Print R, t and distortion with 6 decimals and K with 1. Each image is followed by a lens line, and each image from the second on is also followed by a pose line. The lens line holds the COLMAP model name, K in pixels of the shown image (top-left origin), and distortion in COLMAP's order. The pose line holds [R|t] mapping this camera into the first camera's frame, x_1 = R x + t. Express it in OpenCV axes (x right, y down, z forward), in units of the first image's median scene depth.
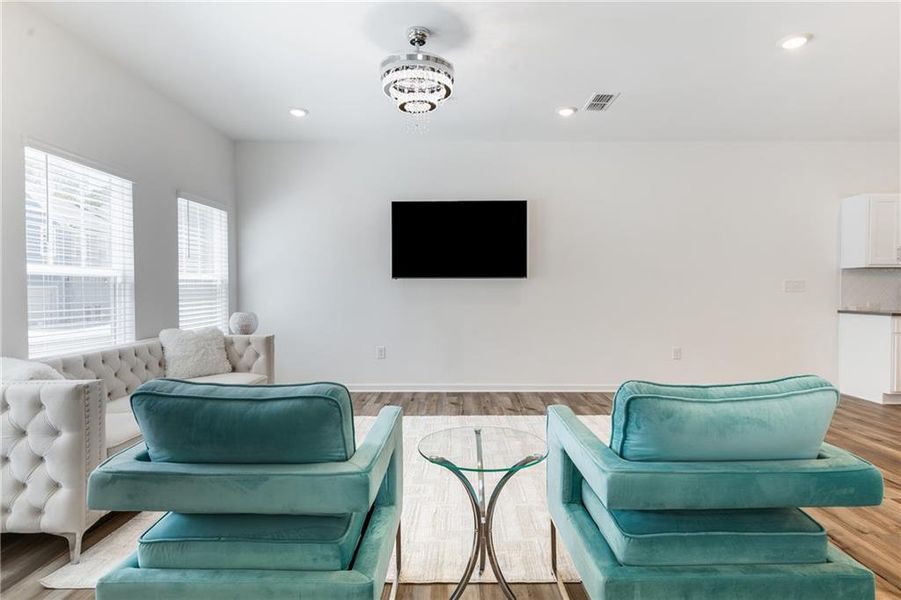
lens RADIAL K [[485.6, 0, 456.8], [0, 485.6, 301.3], [0, 0, 1]] dist [0.006998, -0.000023]
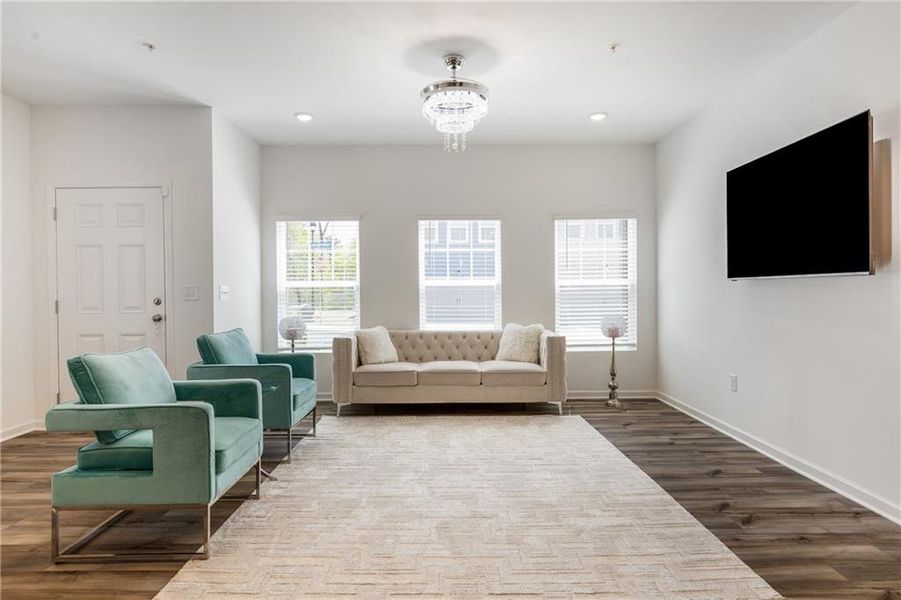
lens RADIAL K [[555.7, 0, 446.8], [0, 555.7, 296.2], [0, 0, 1]] dist [0.000532, -0.000768]
pose [[-0.011208, 0.011937, -0.999866, 0.758797], [-0.023410, 0.999652, 0.012197, -0.026089], [0.999663, 0.023543, -0.010924, 0.660384]]
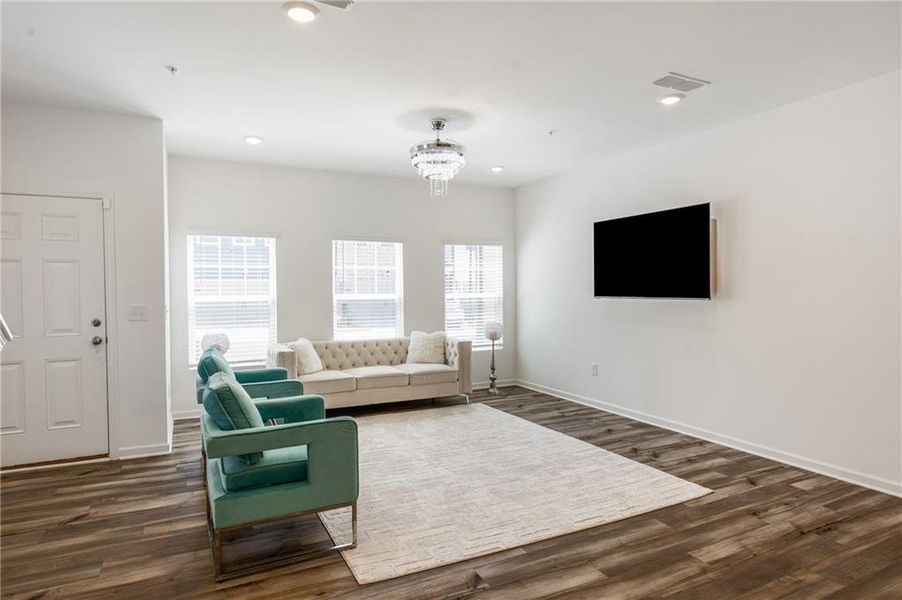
lens RADIAL K [[531.4, 0, 452.1], [0, 531.4, 299.2], [0, 0, 1]] dist [-0.001086, 0.005671]
pose [[0.439673, 0.016082, -0.898014, 0.816770], [-0.021562, 0.999741, 0.007347, -0.050621], [0.897899, 0.016133, 0.439906, 0.264381]]
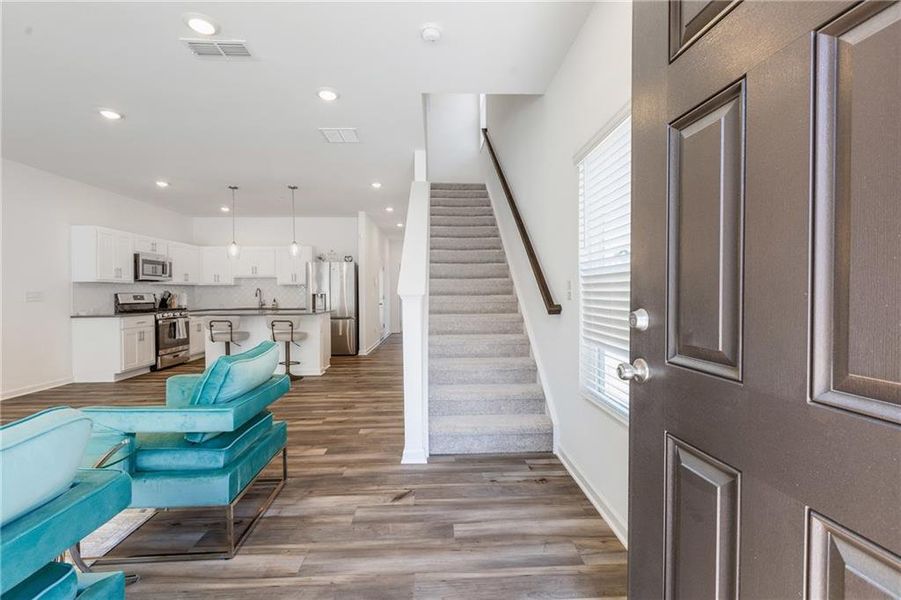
lens RADIAL K [[405.1, 0, 448.6], [0, 405.1, 296.4], [0, 0, 1]] dist [0.003824, -0.000593]
pose [[-0.031446, -0.005809, 0.999489, -0.296722], [0.034787, 0.999371, 0.006903, -0.005193], [-0.998900, 0.034986, -0.031224, 0.083973]]
